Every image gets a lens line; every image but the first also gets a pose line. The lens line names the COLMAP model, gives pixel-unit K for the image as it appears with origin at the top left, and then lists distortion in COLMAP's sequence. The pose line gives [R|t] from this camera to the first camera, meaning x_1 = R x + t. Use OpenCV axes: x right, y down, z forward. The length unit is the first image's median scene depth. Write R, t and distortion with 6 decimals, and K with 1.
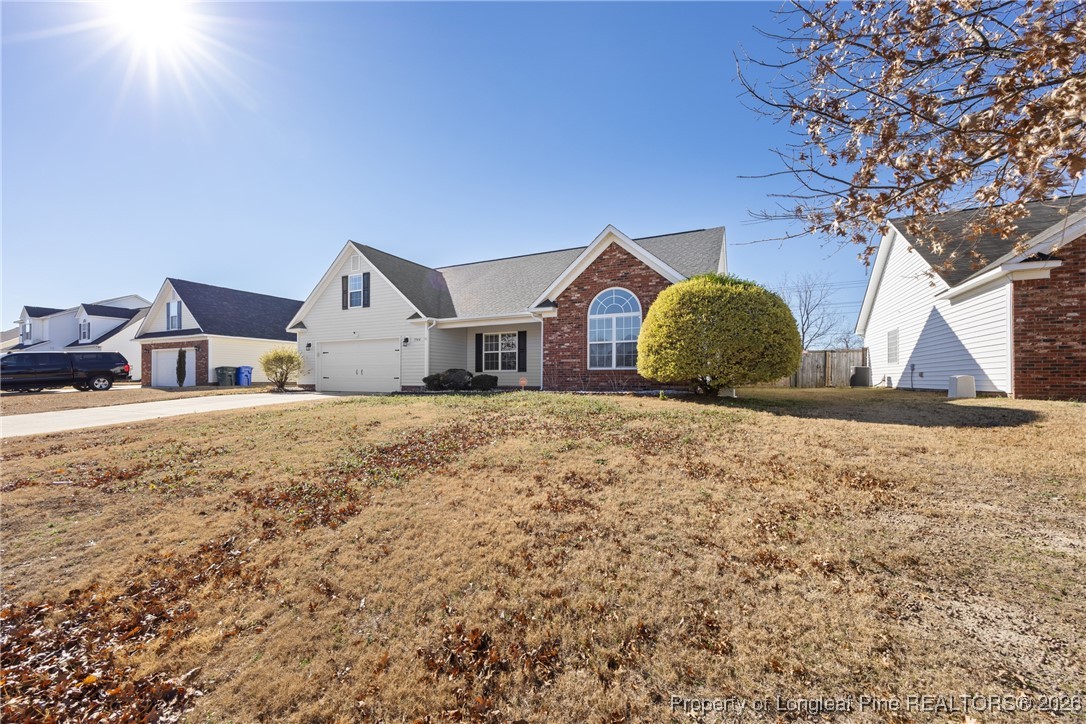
lens RADIAL K [[418.4, 0, 537.6], [0, 418.4, 372.2], [0, 0, 1]] dist [-0.002818, -0.000242]
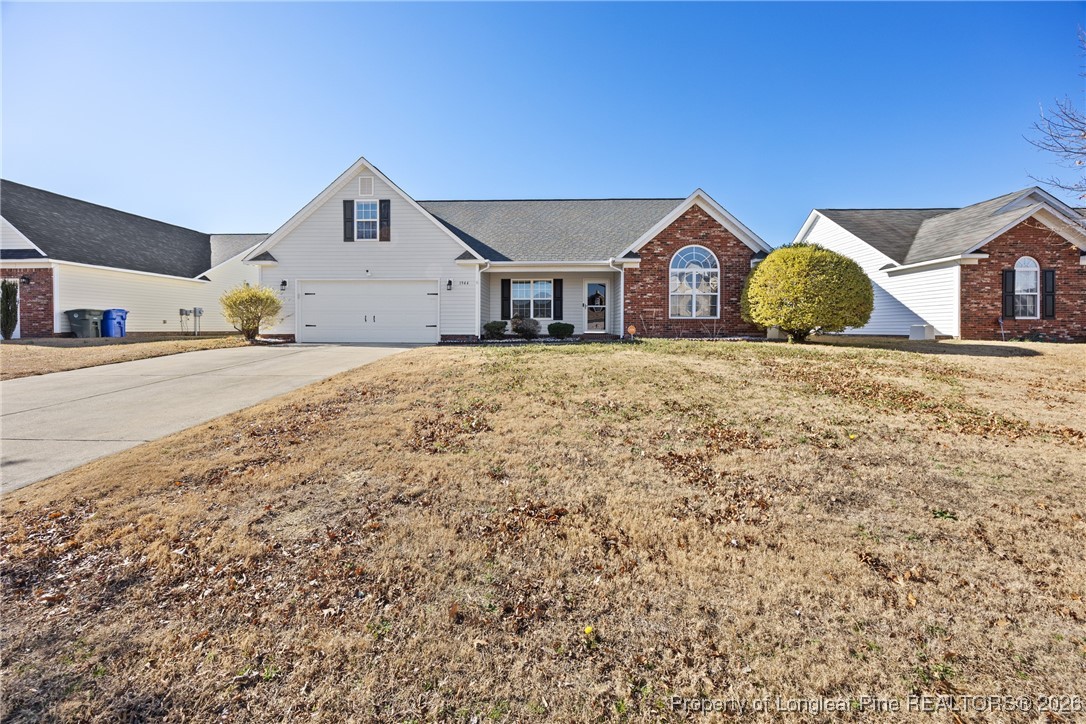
lens RADIAL K [[418.4, 0, 532.3], [0, 418.4, 327.0], [0, 0, 1]] dist [-0.002818, -0.000242]
pose [[0.910938, 0.001873, 0.412540, -0.626610], [-0.006542, 0.999930, 0.009905, 0.007055], [-0.412492, -0.011722, 0.910886, 0.150321]]
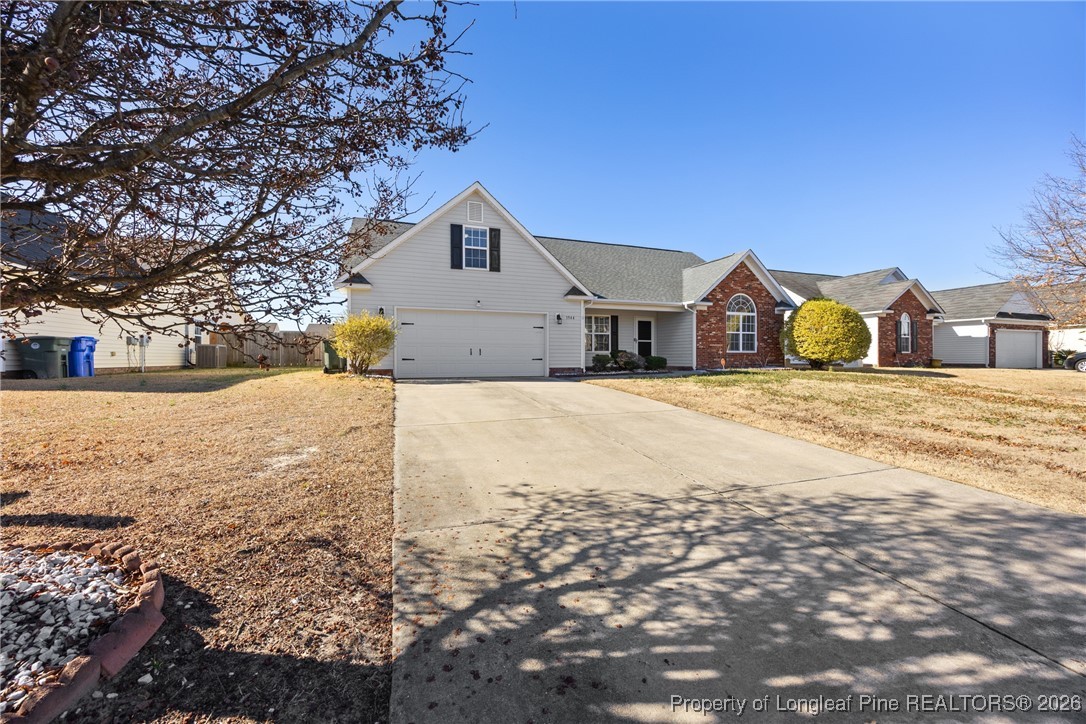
lens RADIAL K [[418.4, 0, 542.8], [0, 418.4, 356.5], [0, 0, 1]] dist [-0.002818, -0.000242]
pose [[0.687118, -0.000834, 0.726545, -1.202210], [-0.008117, 0.999928, 0.008825, 0.000335], [-0.726501, -0.011961, 0.687062, 0.486727]]
